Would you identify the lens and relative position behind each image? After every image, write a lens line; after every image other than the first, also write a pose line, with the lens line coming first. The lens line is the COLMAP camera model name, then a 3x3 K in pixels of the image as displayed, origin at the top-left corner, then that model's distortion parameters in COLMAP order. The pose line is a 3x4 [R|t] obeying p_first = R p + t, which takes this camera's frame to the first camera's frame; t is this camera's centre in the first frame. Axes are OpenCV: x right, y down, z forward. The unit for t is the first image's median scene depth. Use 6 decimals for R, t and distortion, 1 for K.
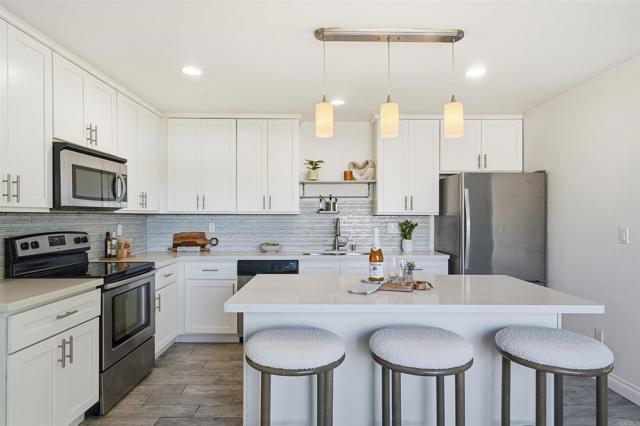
lens RADIAL K [[360.7, 0, 319.0], [0, 360.7, 213.7], [0, 0, 1]] dist [0.003220, 0.000843]
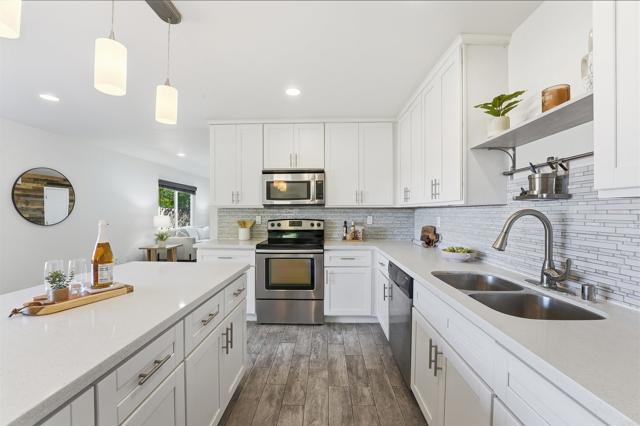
lens RADIAL K [[260.4, 0, 322.6], [0, 260.4, 213.5], [0, 0, 1]] dist [-0.002719, -0.000253]
pose [[-0.019482, 0.006293, -0.999790, 0.428388], [0.009068, 0.999940, 0.006117, 0.013514], [0.999769, -0.008947, -0.019538, 0.886943]]
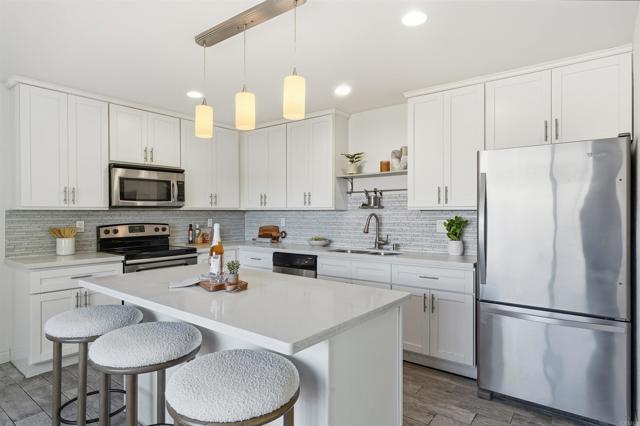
lens RADIAL K [[353.9, 0, 321.0], [0, 353.9, 214.2], [0, 0, 1]] dist [0.004601, 0.000011]
pose [[0.793491, 0.001056, -0.608581, 0.576237], [0.007787, 0.999899, 0.011888, 0.001779], [0.608532, -0.014172, 0.793403, 0.238288]]
